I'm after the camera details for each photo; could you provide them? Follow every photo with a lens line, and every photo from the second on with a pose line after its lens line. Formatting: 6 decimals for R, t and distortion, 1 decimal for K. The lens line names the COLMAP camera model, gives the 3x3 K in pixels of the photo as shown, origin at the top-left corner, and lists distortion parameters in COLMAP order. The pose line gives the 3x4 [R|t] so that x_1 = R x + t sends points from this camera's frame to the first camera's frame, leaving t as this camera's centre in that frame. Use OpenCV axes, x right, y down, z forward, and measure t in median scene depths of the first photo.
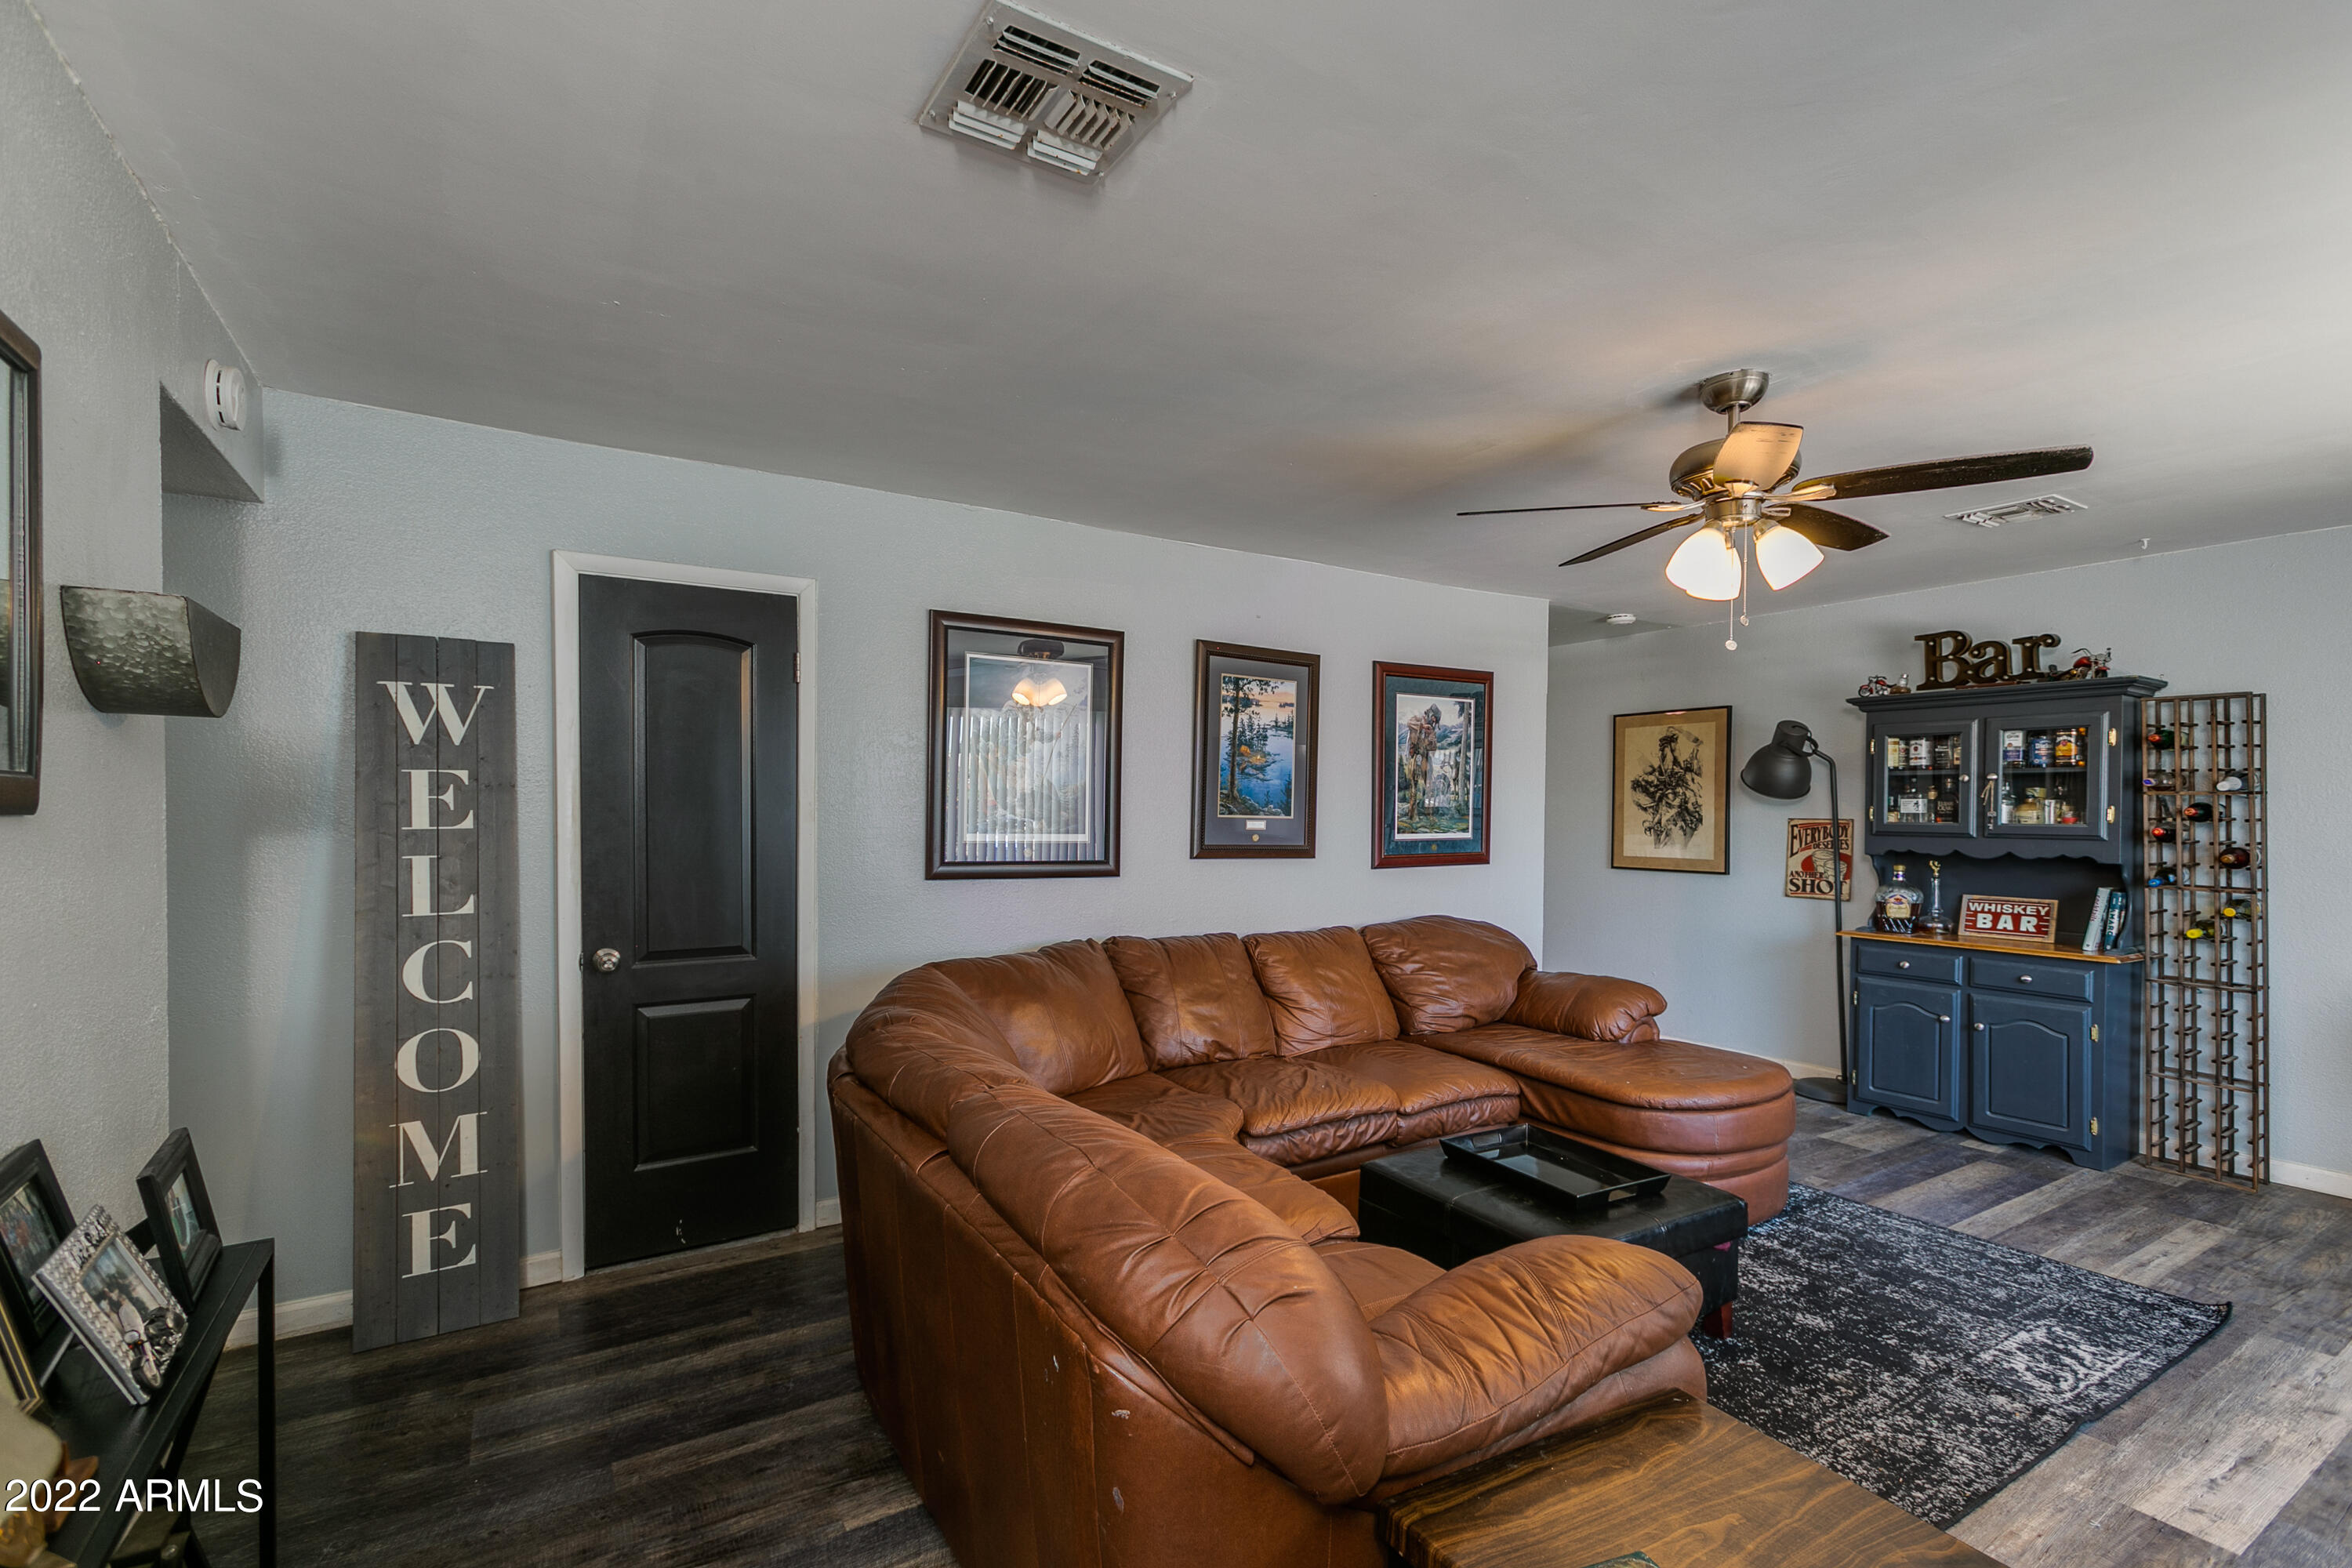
lens RADIAL K [[1052.6, 0, 1178.4], [0, 1052.6, 829.7], [0, 0, 1]] dist [-0.011071, 0.004296]
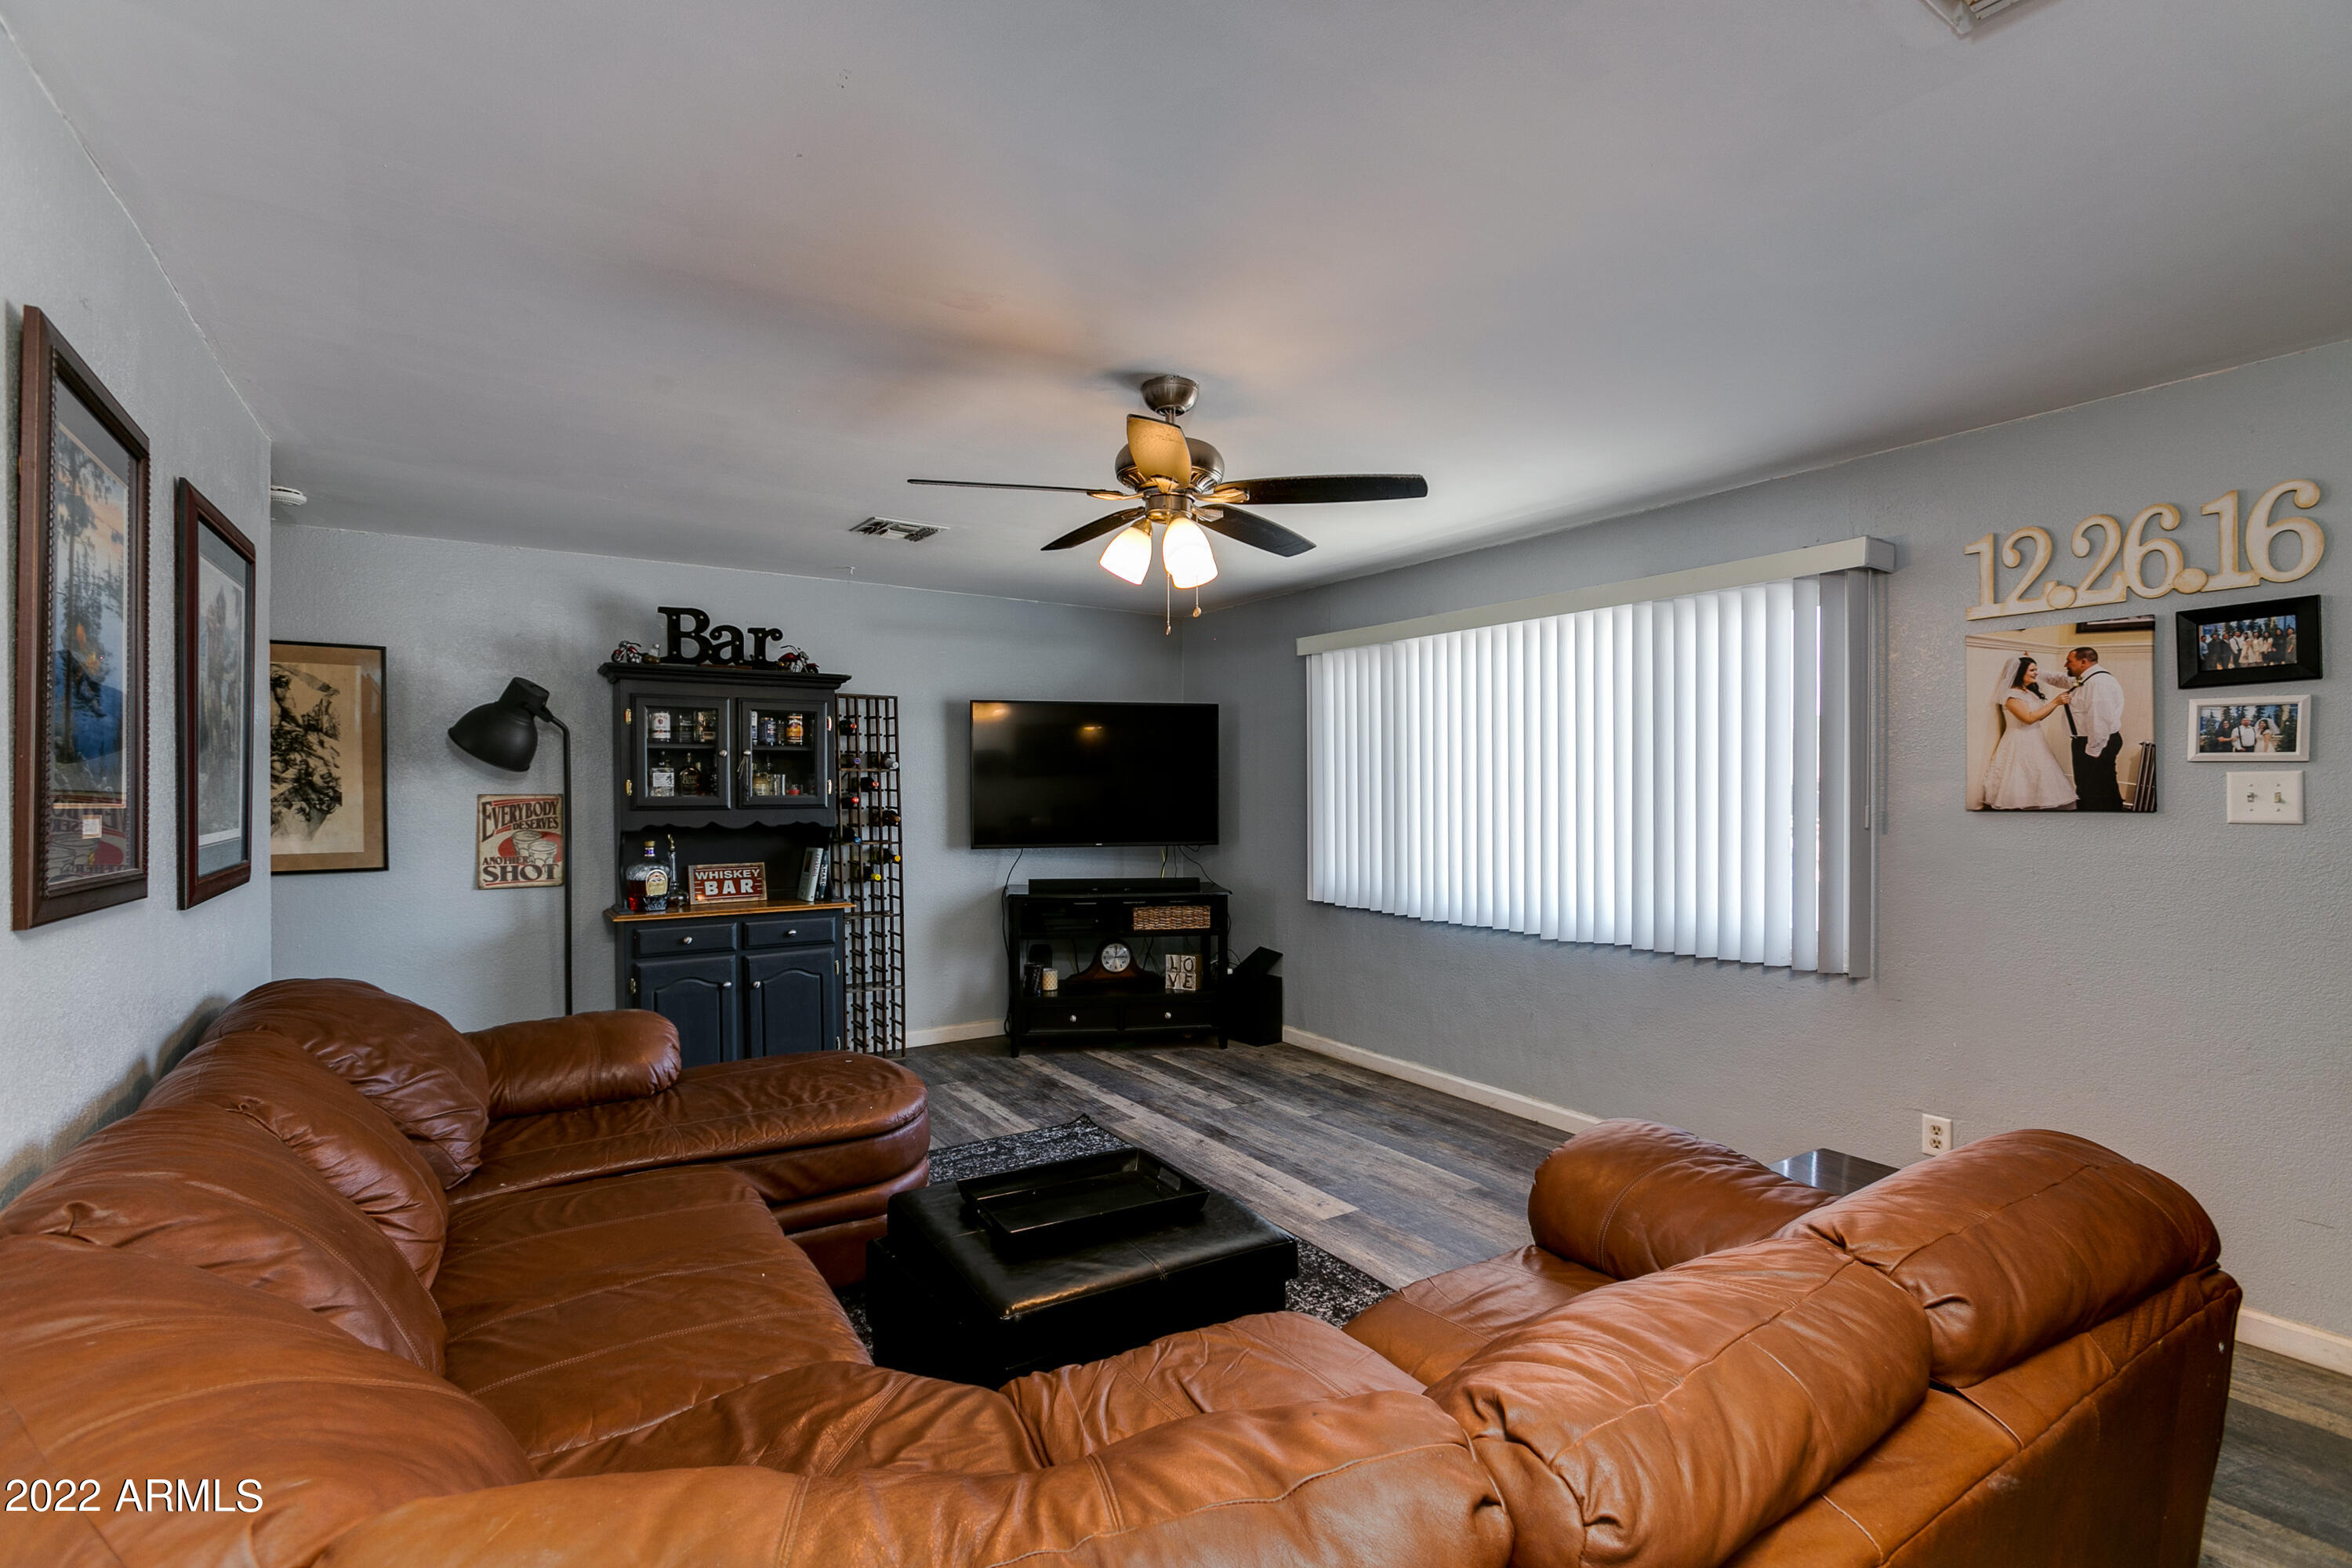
lens RADIAL K [[1052.6, 0, 1168.3], [0, 1052.6, 790.6], [0, 0, 1]] dist [-0.011071, 0.004296]
pose [[-0.027511, -0.010895, 0.999562, -0.329122], [0.021473, 0.999703, 0.011487, -0.014938], [-0.999391, 0.021779, -0.027269, 0.612914]]
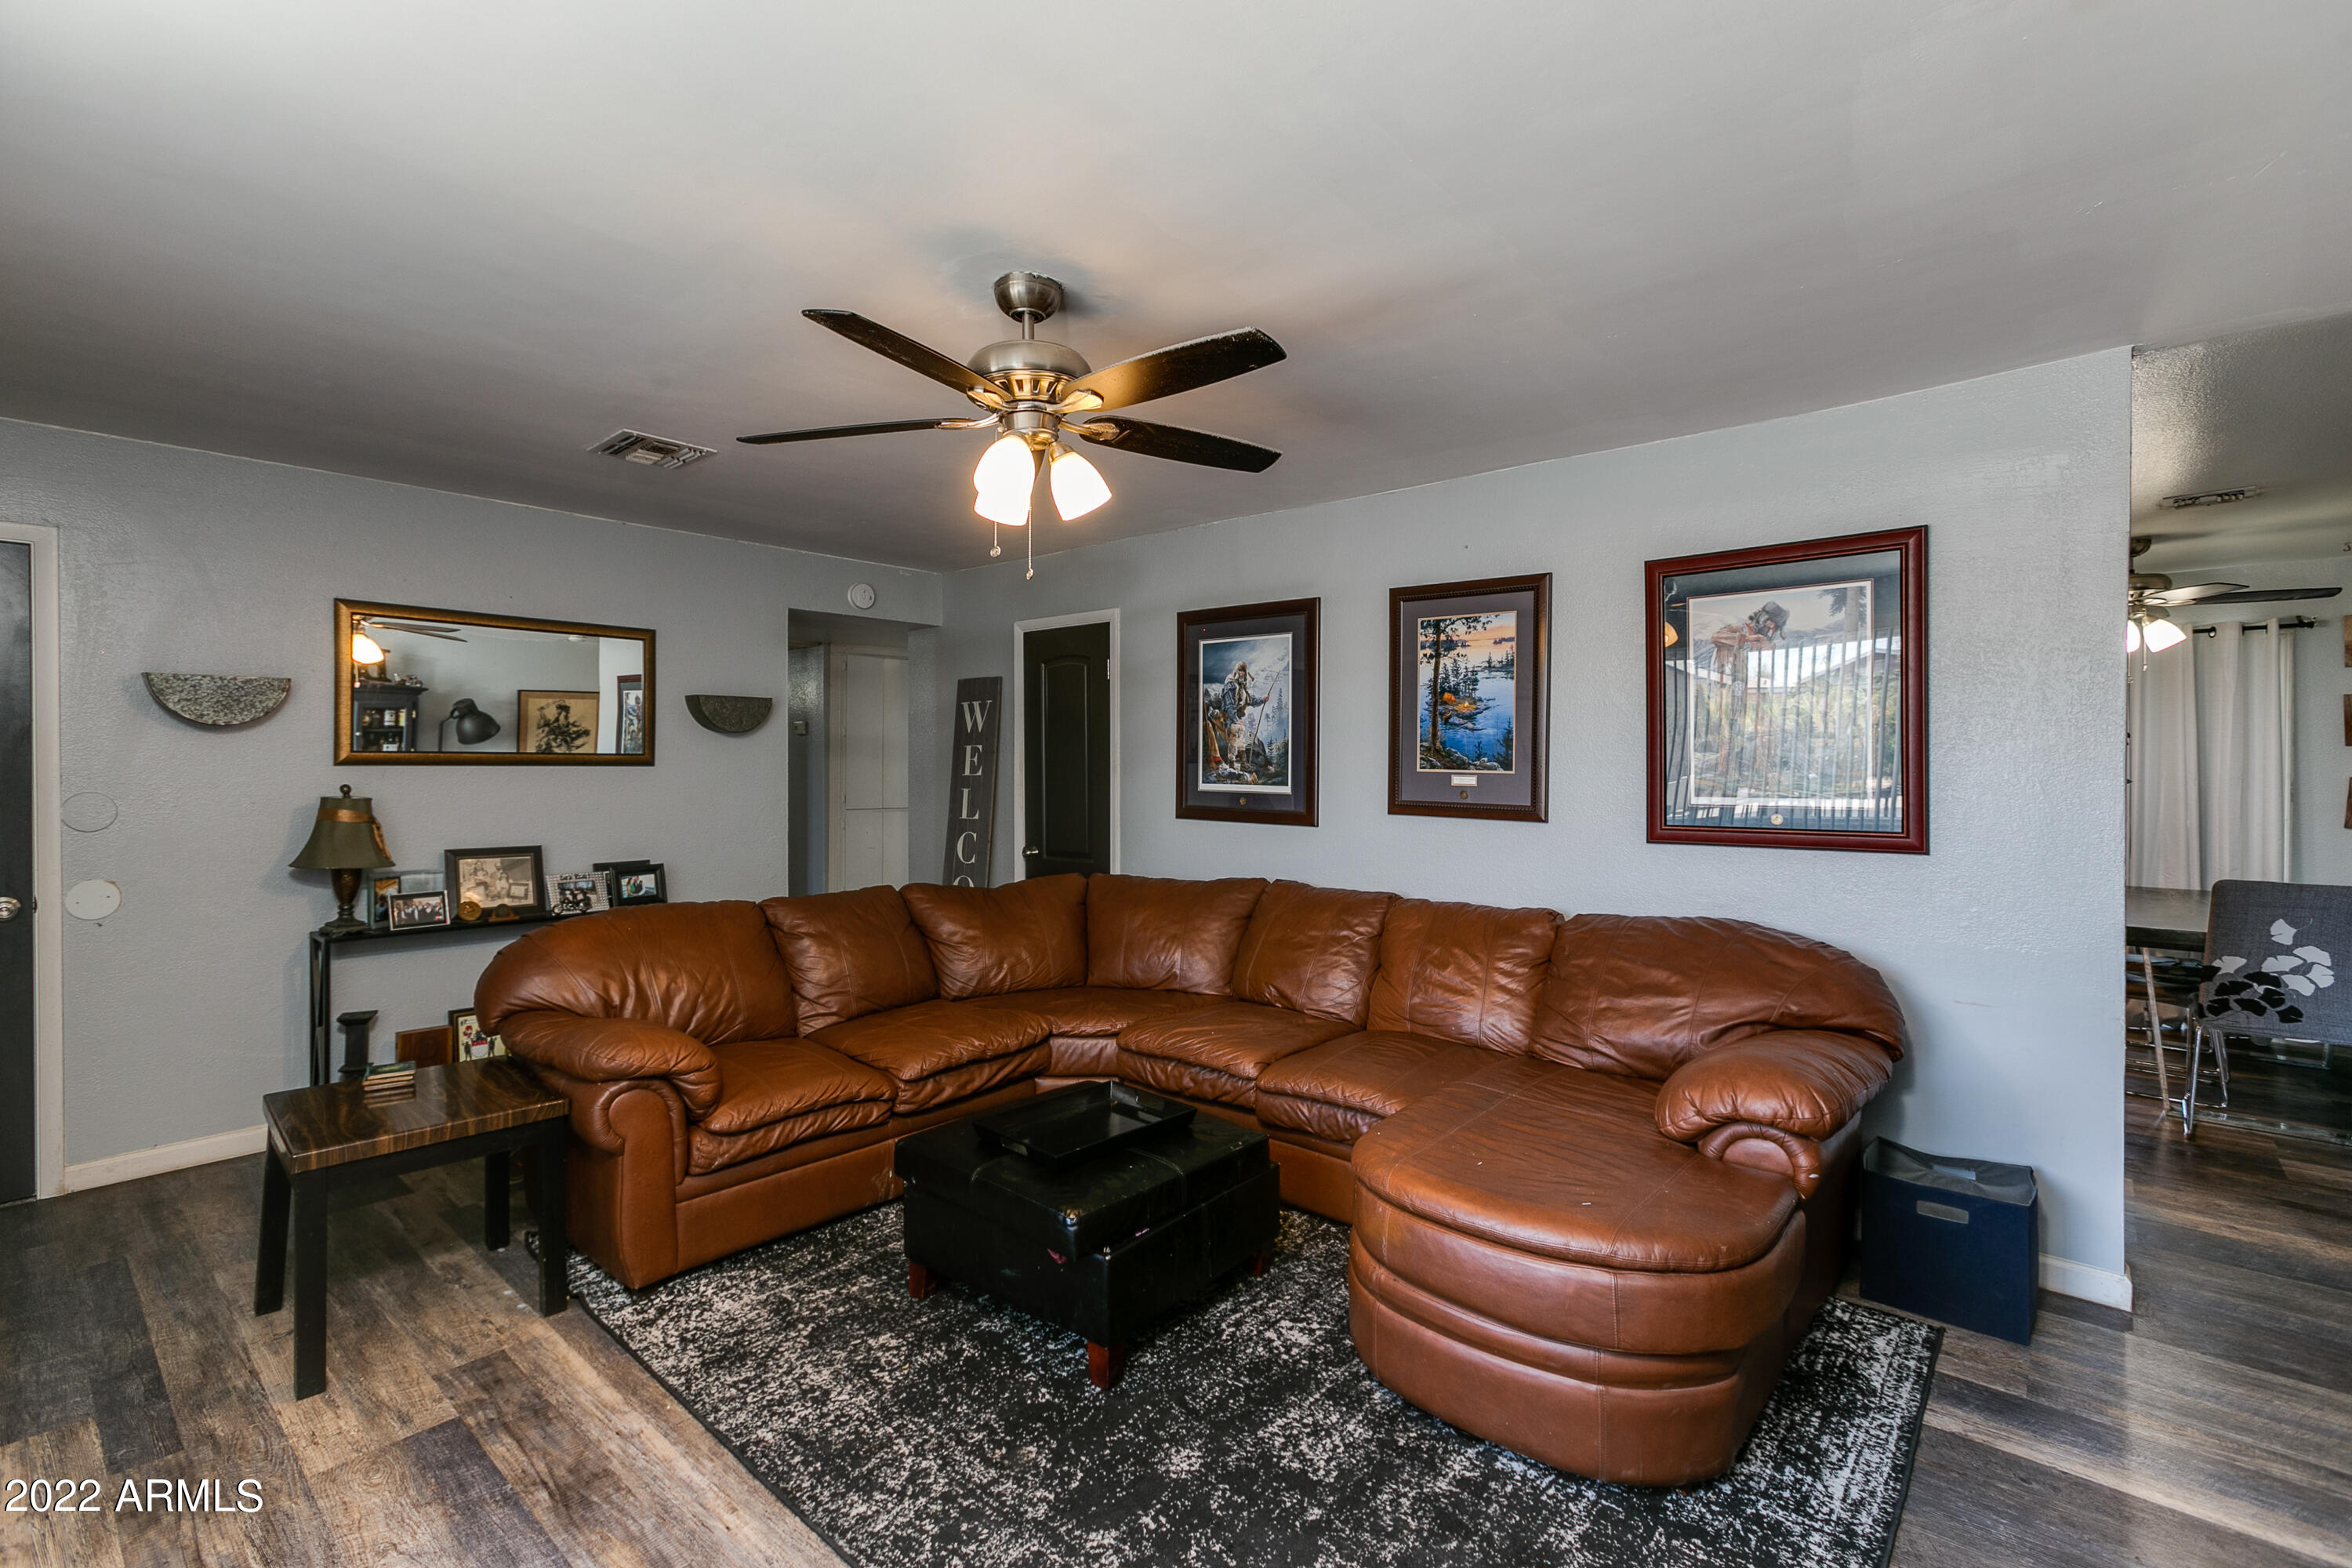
lens RADIAL K [[1052.6, 0, 1165.7], [0, 1052.6, 761.9], [0, 0, 1]] dist [-0.011071, 0.004296]
pose [[0.293029, -0.008375, -0.956067, 0.853154], [-0.020983, 0.999664, -0.015188, -0.001726], [0.955873, 0.024512, 0.292755, 0.502602]]
